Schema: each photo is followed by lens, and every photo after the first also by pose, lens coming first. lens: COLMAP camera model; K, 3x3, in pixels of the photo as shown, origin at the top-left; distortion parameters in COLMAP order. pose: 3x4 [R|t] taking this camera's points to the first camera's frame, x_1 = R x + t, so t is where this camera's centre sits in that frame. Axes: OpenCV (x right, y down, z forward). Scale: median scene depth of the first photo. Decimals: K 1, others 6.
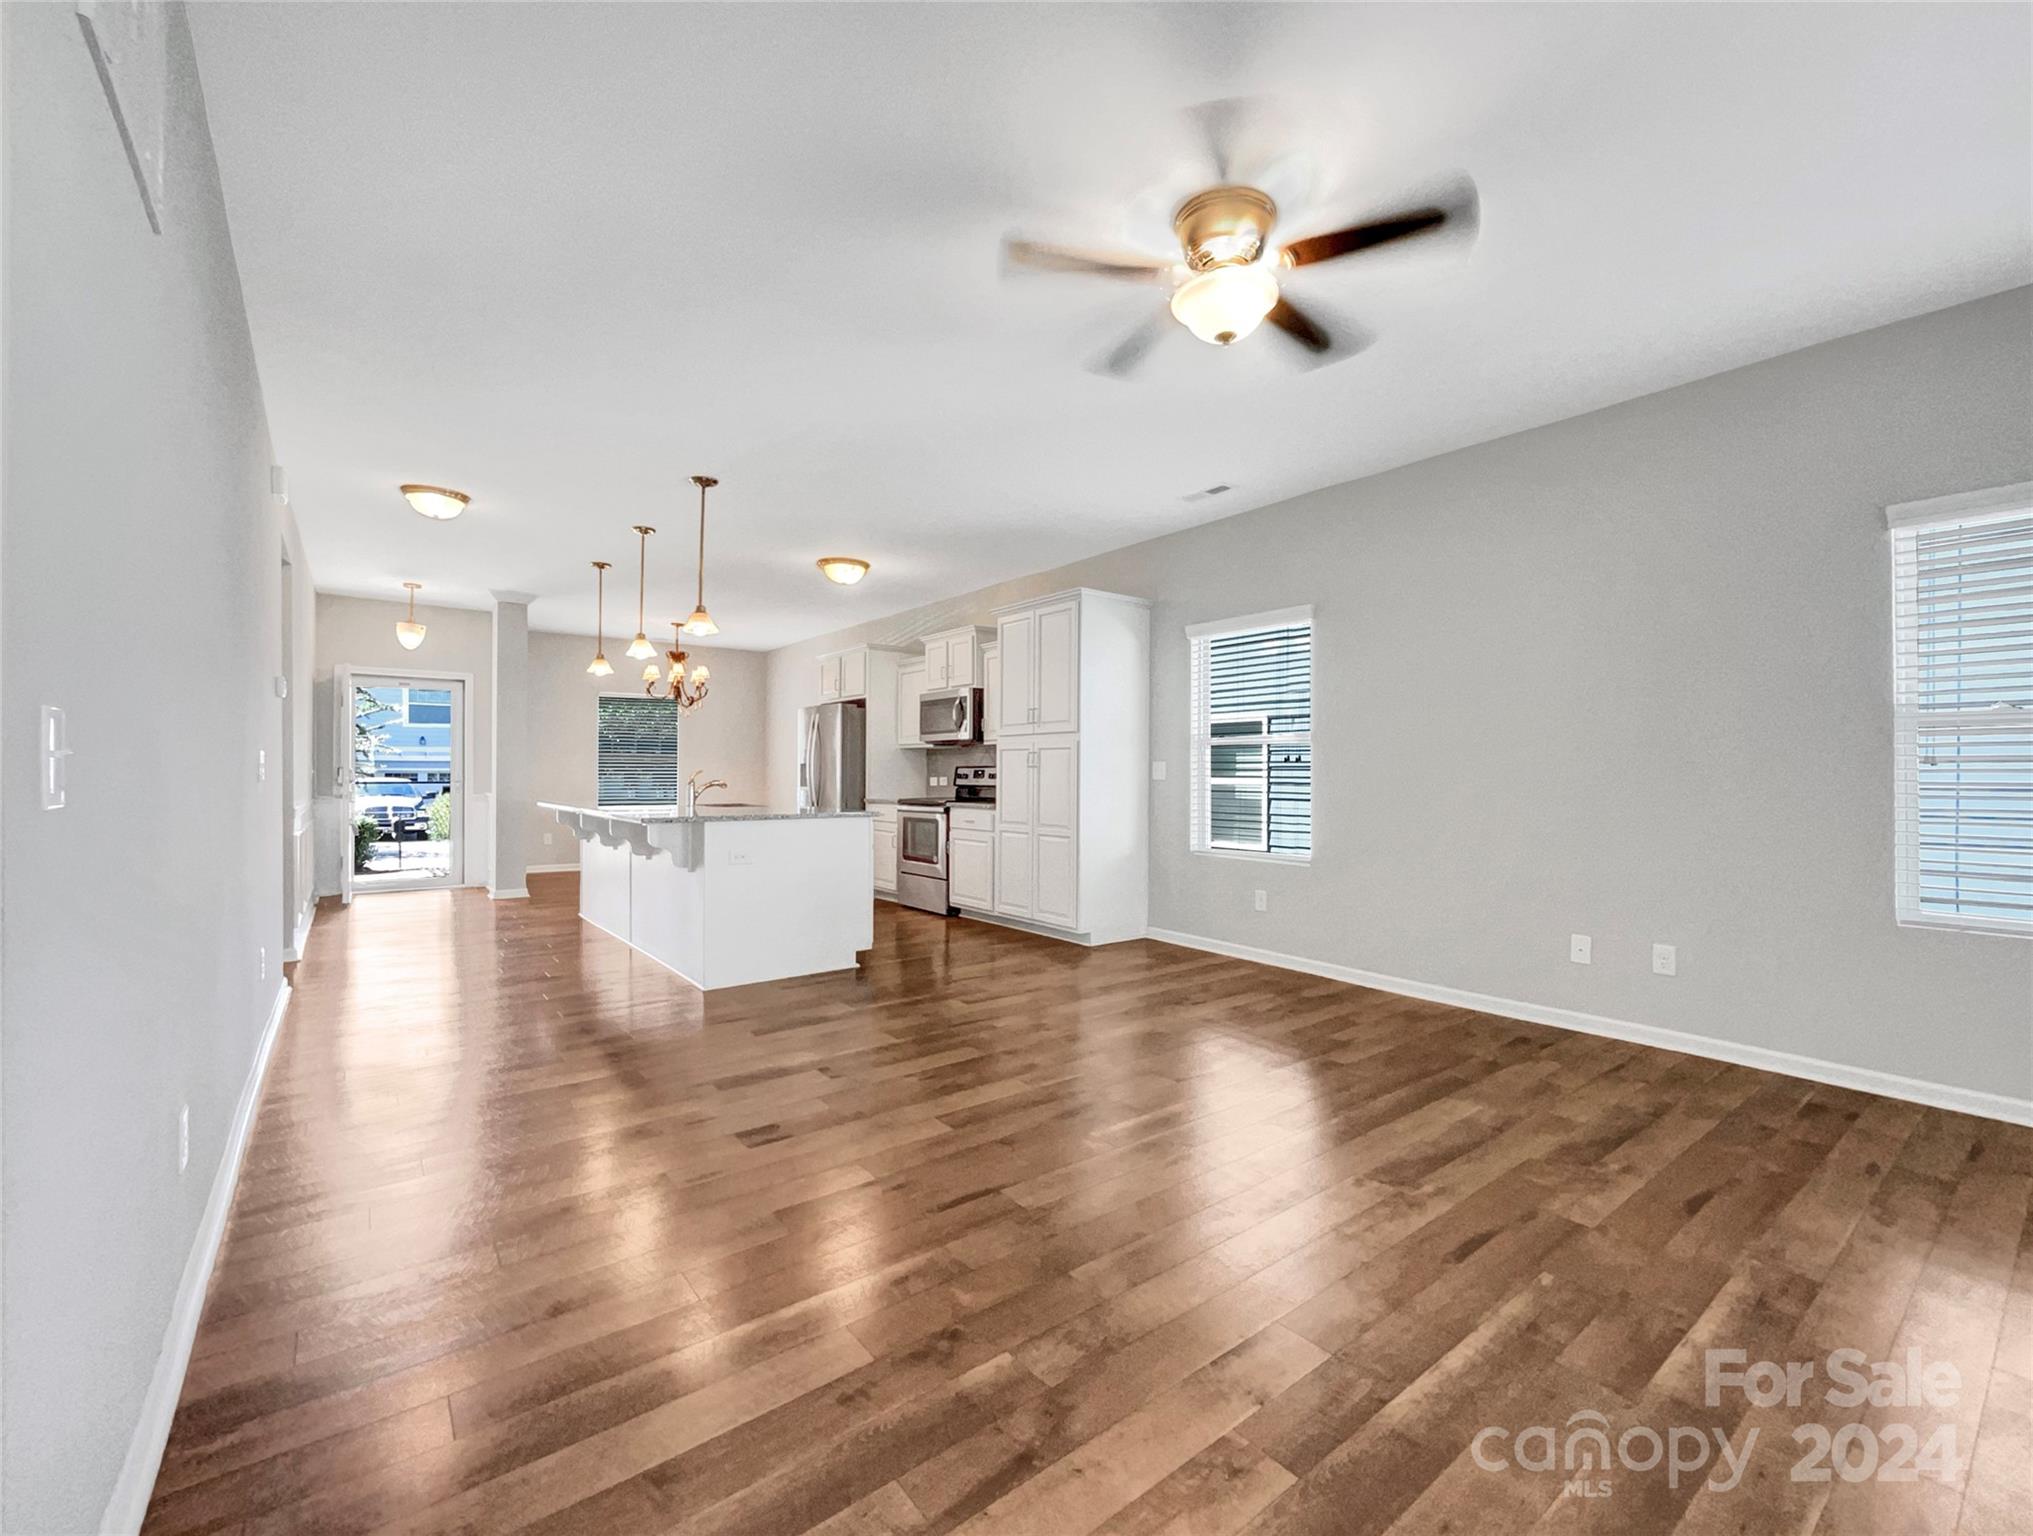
lens RADIAL K [[861.8, 0, 1006.9], [0, 861.8, 763.7], [0, 0, 1]] dist [-0.002561, -0.000115]
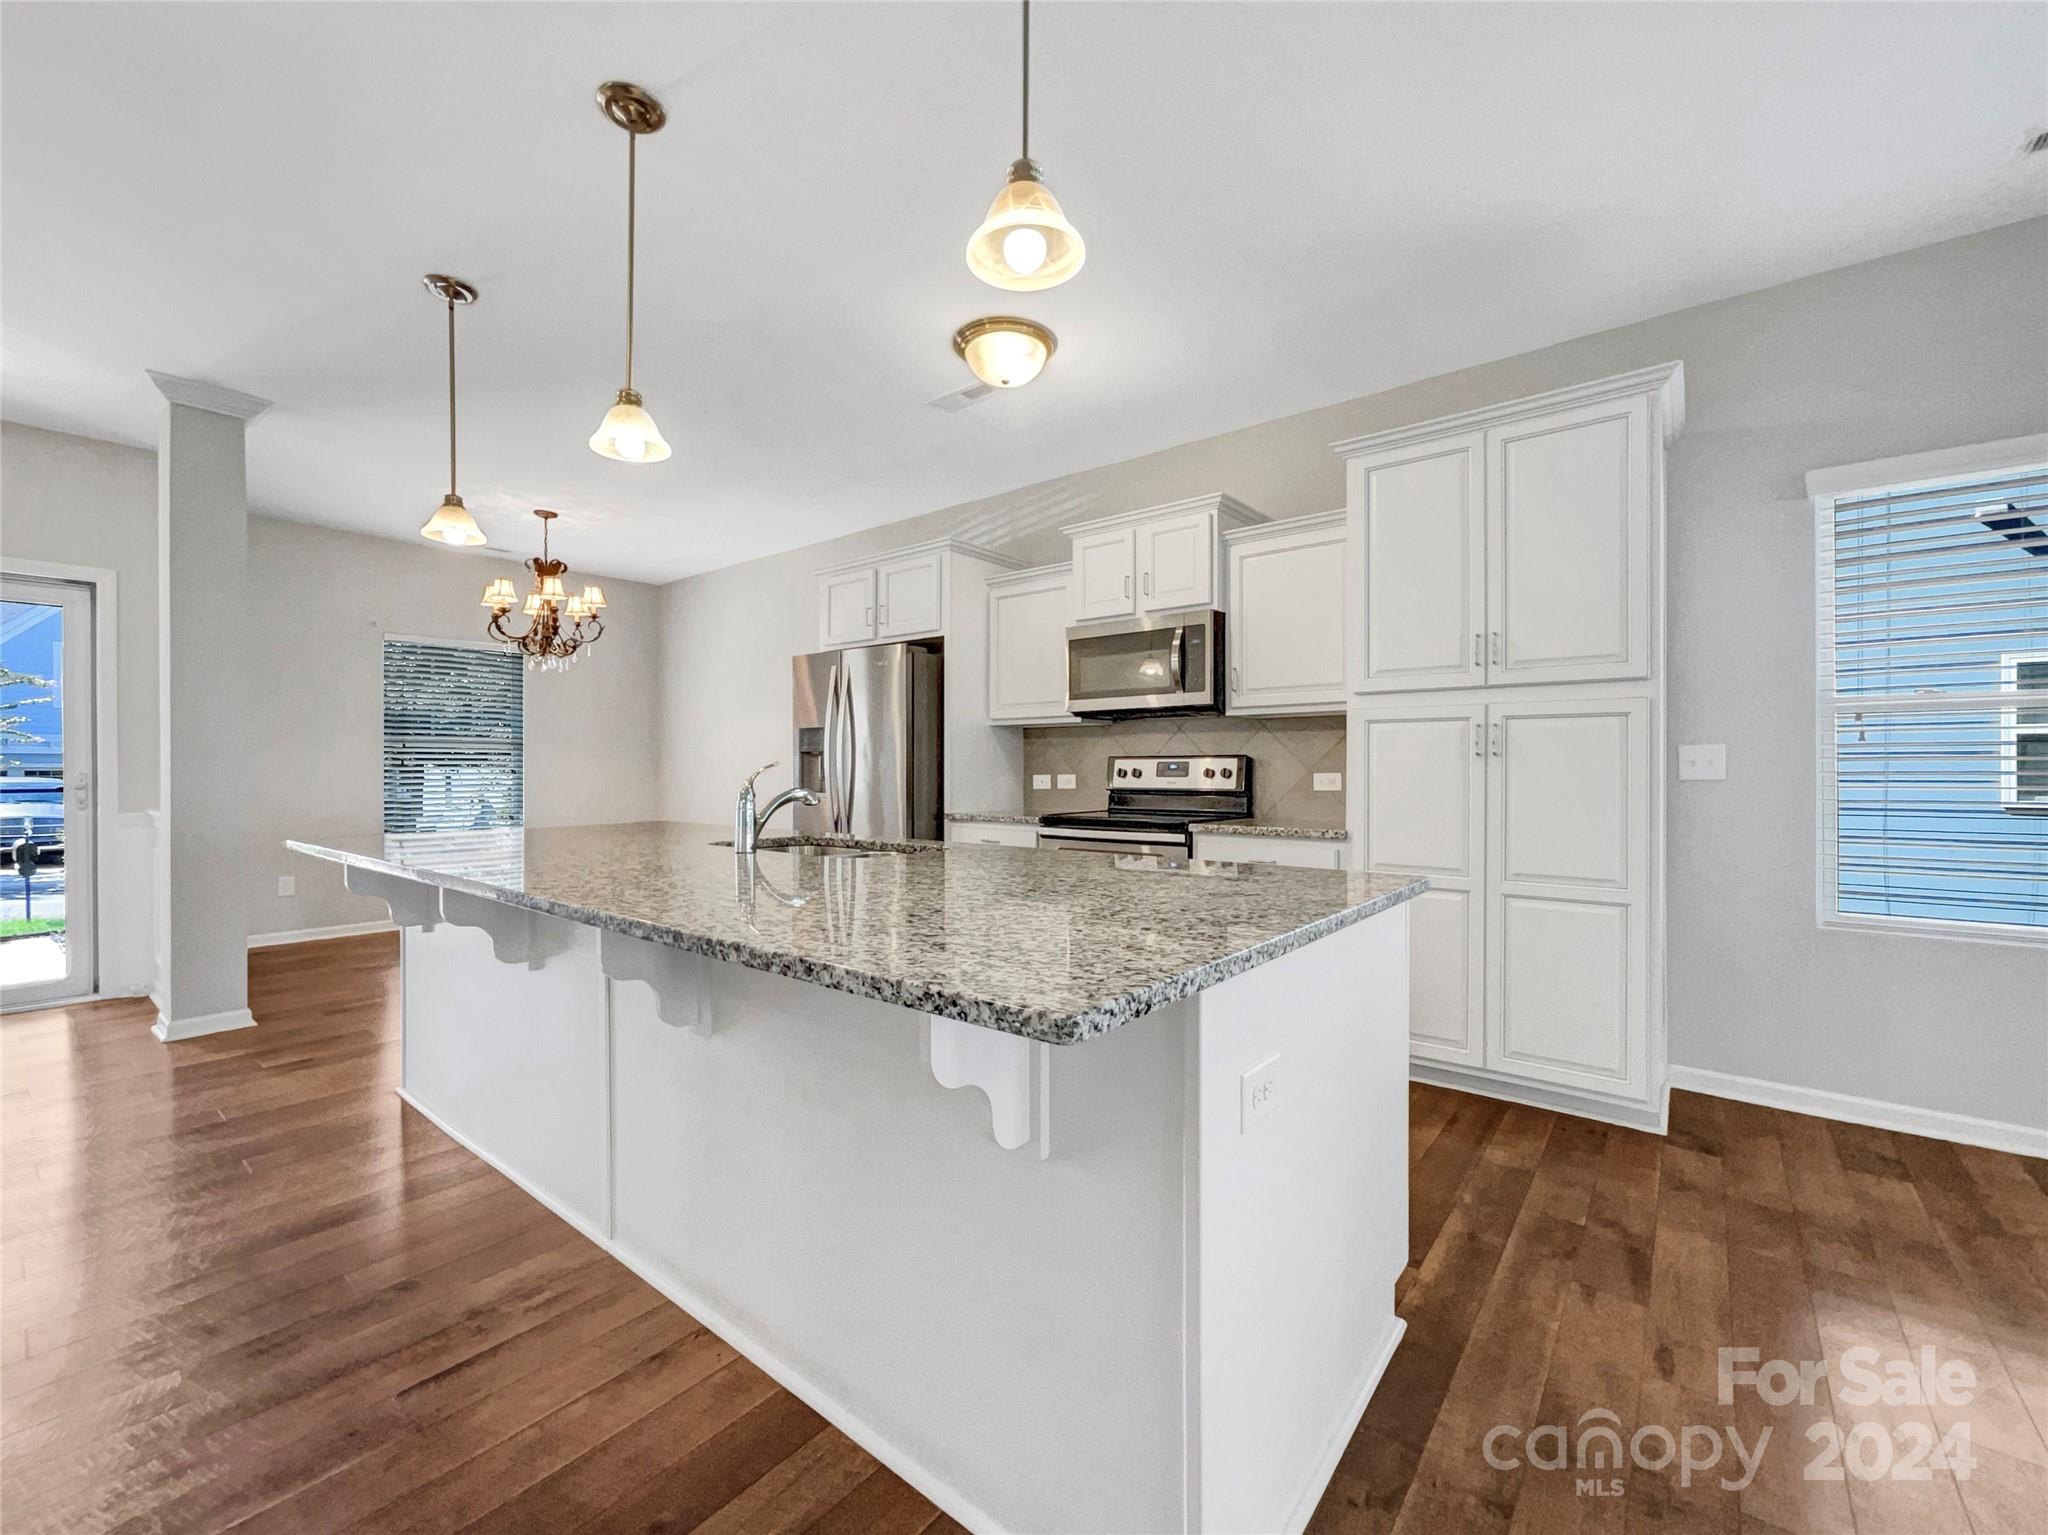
lens RADIAL K [[868.3, 0, 1031.2], [0, 868.3, 771.7], [0, 0, 1]] dist [0.004373, -0.002532]
pose [[0.974637, -0.001710, 0.223787, -0.236174], [-0.001547, 0.999895, 0.014380, 0.005205], [-0.223788, -0.014361, 0.974532, 0.423387]]
